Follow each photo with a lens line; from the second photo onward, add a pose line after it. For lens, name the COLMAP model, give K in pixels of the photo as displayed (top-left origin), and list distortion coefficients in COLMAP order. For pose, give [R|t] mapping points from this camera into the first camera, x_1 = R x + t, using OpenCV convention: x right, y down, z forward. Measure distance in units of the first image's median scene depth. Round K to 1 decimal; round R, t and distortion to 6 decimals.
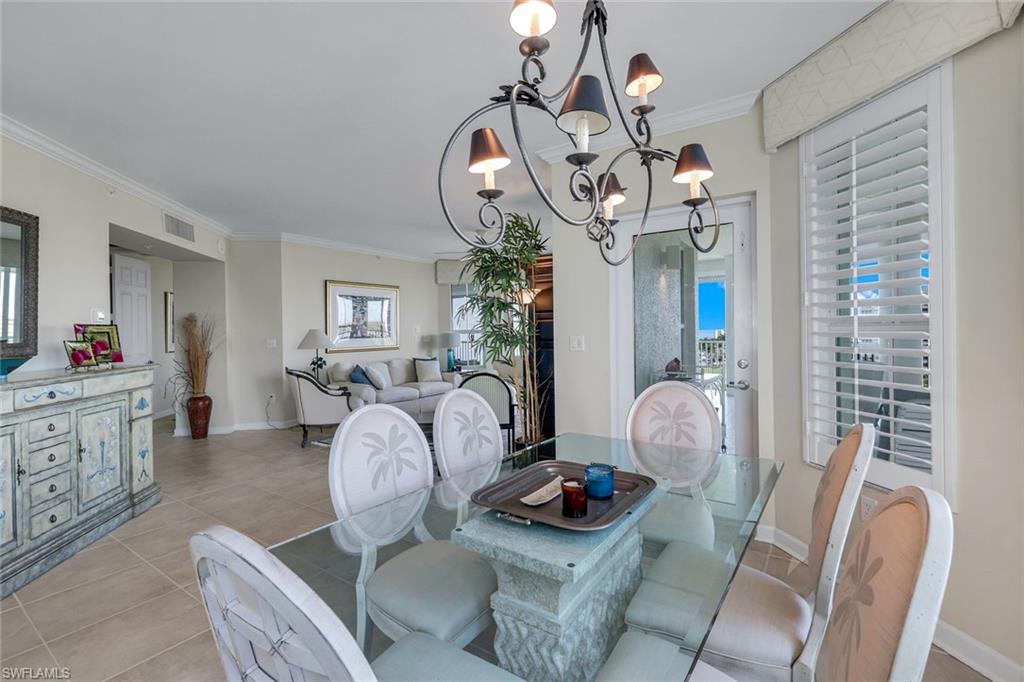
lens RADIAL K [[459.1, 0, 513.6], [0, 459.1, 331.1], [0, 0, 1]] dist [0.000998, 0.000895]
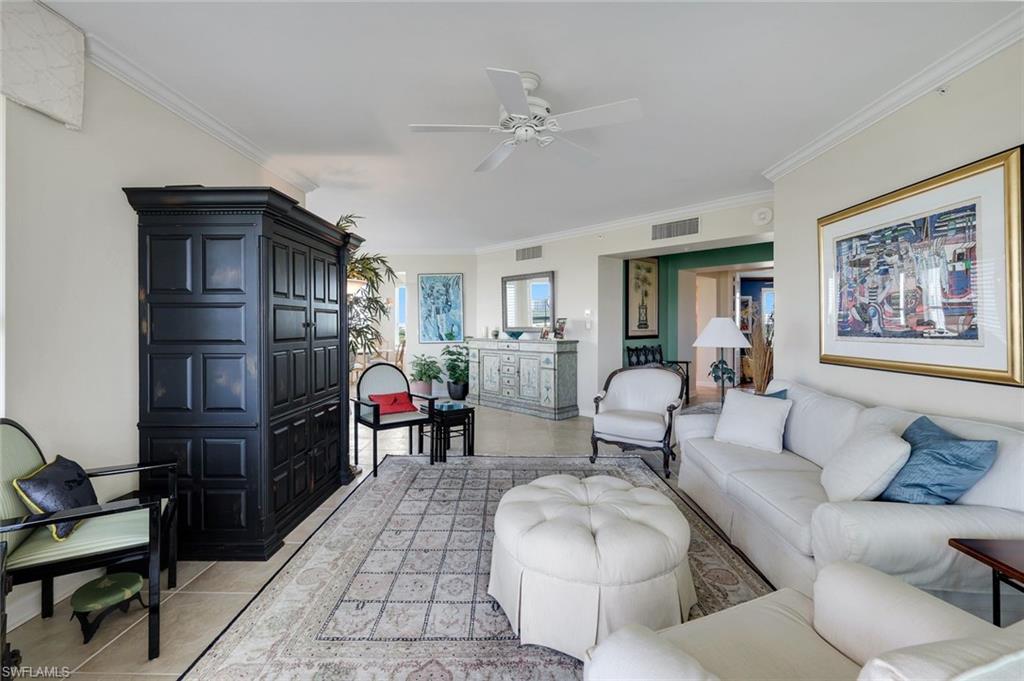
lens RADIAL K [[446.4, 0, 510.7], [0, 446.4, 332.1], [0, 0, 1]] dist [-0.001068, -0.000343]
pose [[-0.820782, 0.012730, -0.571099, 0.237129], [0.002841, 0.999830, 0.018204, 0.005057], [0.571234, 0.013319, -0.820679, 1.634292]]
